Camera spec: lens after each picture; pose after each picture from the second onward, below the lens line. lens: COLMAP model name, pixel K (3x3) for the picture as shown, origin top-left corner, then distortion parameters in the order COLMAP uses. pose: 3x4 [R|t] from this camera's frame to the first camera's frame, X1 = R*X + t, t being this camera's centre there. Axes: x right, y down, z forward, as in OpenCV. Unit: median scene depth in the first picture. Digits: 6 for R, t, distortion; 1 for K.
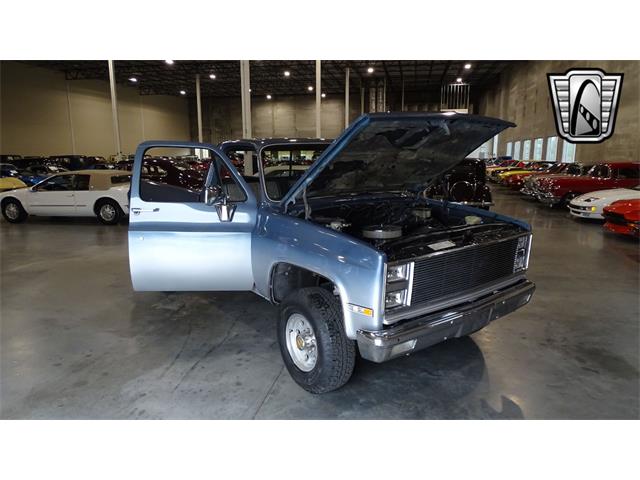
lens RADIAL K [[457.7, 0, 323.1], [0, 457.7, 240.1], [0, 0, 1]] dist [-0.003623, 0.008358]
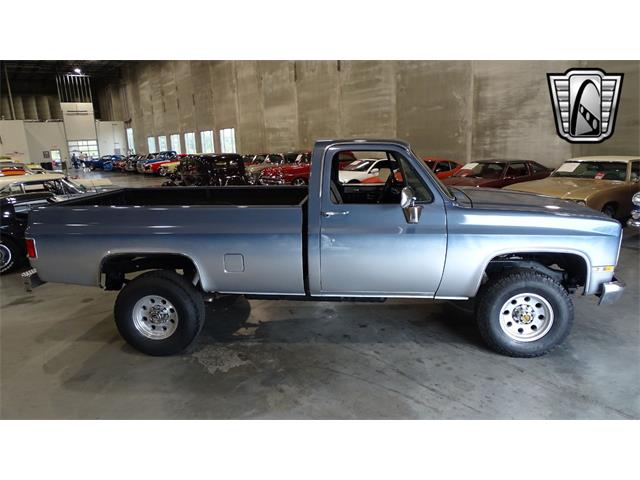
lens RADIAL K [[457.7, 0, 315.3], [0, 457.7, 241.1], [0, 0, 1]] dist [-0.003623, 0.008358]
pose [[0.682080, -0.186666, 0.707052, -0.911045], [0.177488, 0.980220, 0.087565, -0.119247], [-0.709412, 0.065767, 0.701719, 0.438831]]
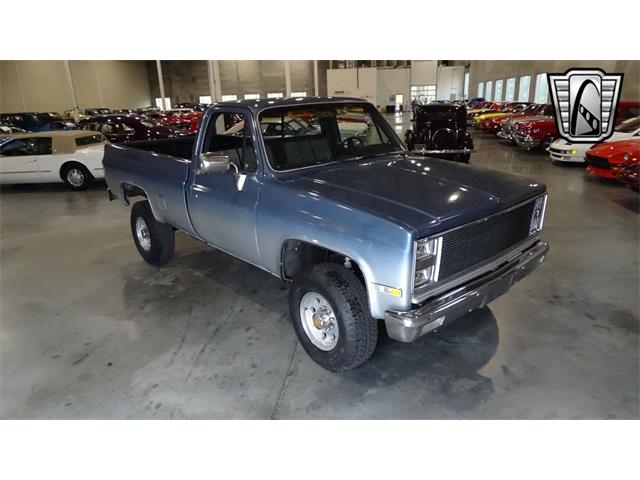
lens RADIAL K [[457.7, 0, 324.1], [0, 457.7, 241.1], [0, 0, 1]] dist [-0.003623, 0.008358]
pose [[0.996752, -0.052828, 0.060784, -0.066942], [0.045504, 0.992191, 0.116129, -0.042193], [-0.066444, -0.112986, 0.991372, 0.052754]]
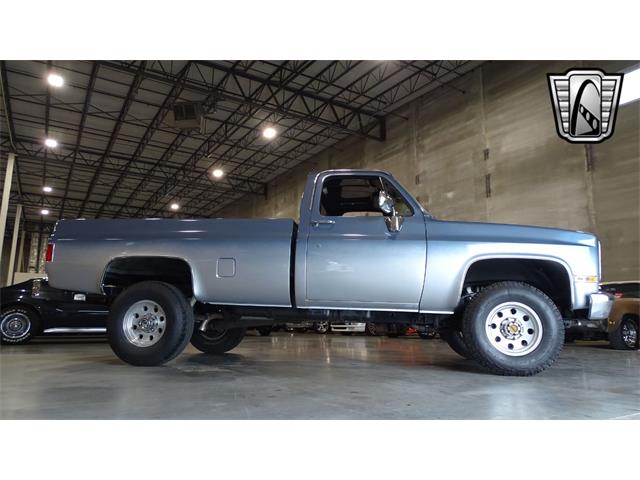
lens RADIAL K [[457.5, 0, 314.9], [0, 457.5, 237.8], [0, 0, 1]] dist [-0.000072, -0.003070]
pose [[0.737834, 0.134401, 0.661466, -0.895000], [0.113369, 0.941378, -0.317733, 0.243456], [-0.665394, 0.309424, 0.679344, 0.394785]]
